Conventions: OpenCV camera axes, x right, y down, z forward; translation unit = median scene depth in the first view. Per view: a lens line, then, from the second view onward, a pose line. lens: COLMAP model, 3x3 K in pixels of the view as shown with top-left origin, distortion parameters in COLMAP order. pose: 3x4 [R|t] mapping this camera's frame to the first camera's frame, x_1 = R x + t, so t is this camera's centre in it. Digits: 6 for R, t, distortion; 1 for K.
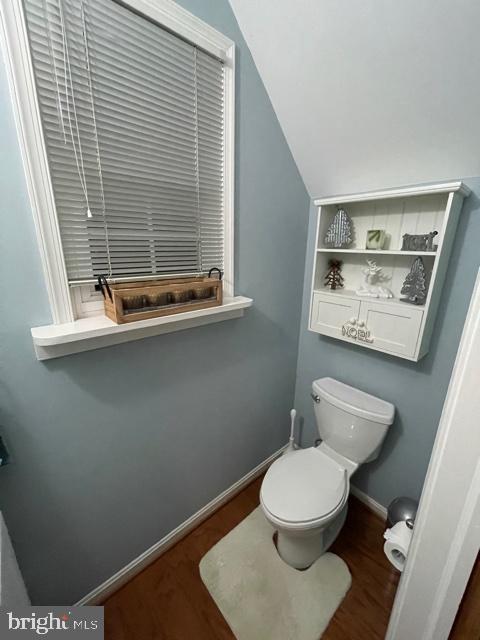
lens RADIAL K [[256.3, 0, 238.5], [0, 256.3, 314.6], [0, 0, 1]] dist [-0.019364, -0.000259]
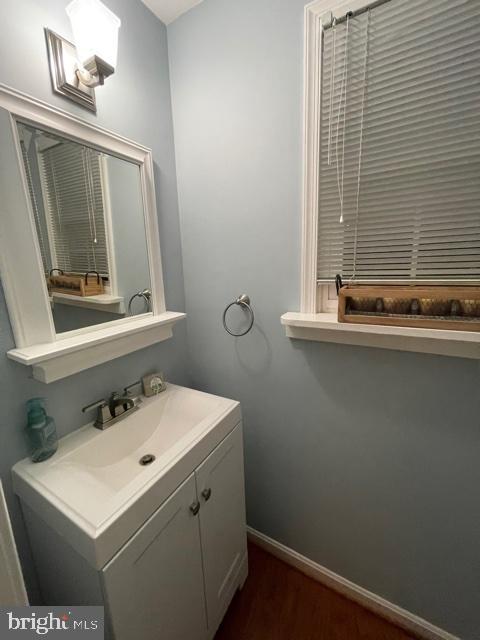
lens RADIAL K [[256.3, 0, 238.5], [0, 256.3, 314.6], [0, 0, 1]] dist [-0.019364, -0.000259]
pose [[0.328039, 0.155174, -0.931832, 0.360378], [-0.200517, 0.975376, 0.091836, -0.005023], [0.923138, 0.156723, 0.351077, 0.254651]]
